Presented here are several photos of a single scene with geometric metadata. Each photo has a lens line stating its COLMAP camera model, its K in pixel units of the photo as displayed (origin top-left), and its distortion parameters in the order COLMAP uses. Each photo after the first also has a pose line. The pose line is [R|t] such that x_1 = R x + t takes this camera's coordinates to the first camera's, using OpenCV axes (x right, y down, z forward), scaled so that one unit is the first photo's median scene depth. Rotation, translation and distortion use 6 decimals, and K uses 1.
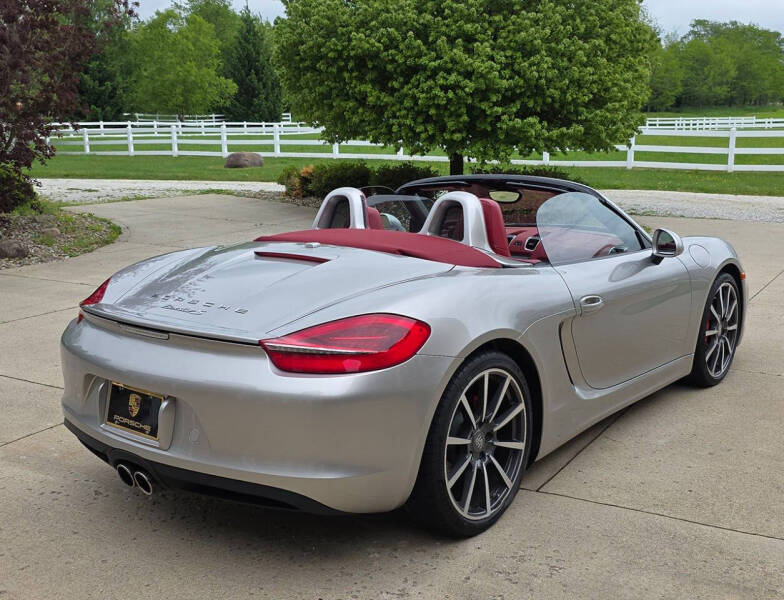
lens RADIAL K [[939.6, 0, 388.0], [0, 939.6, 315.8], [0, 0, 1]] dist [0.163705, -0.404222]
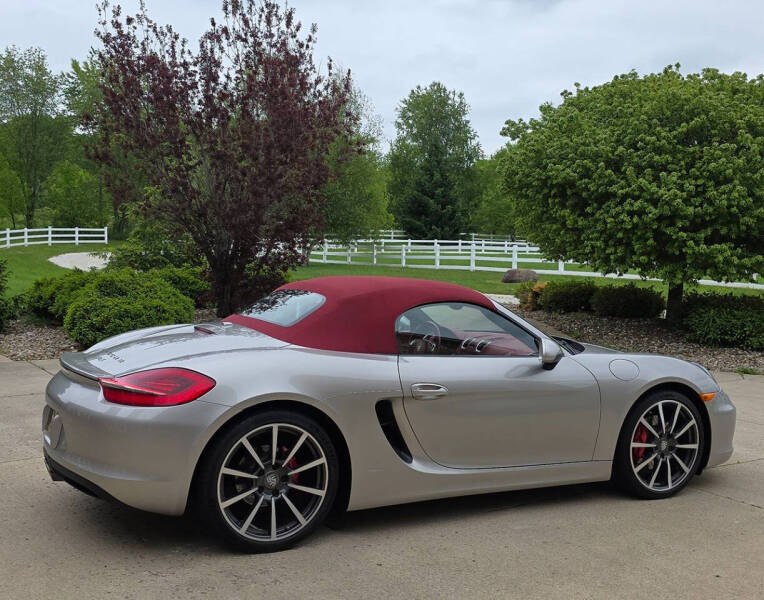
lens RADIAL K [[910.7, 0, 346.6], [0, 910.7, 298.6], [0, 0, 1]] dist [0.192133, -0.445014]
pose [[0.901592, 0.058287, -0.428643, 0.219942], [-0.117668, 0.986563, -0.113344, 0.005844], [0.416277, 0.152628, 0.896336, -0.035347]]
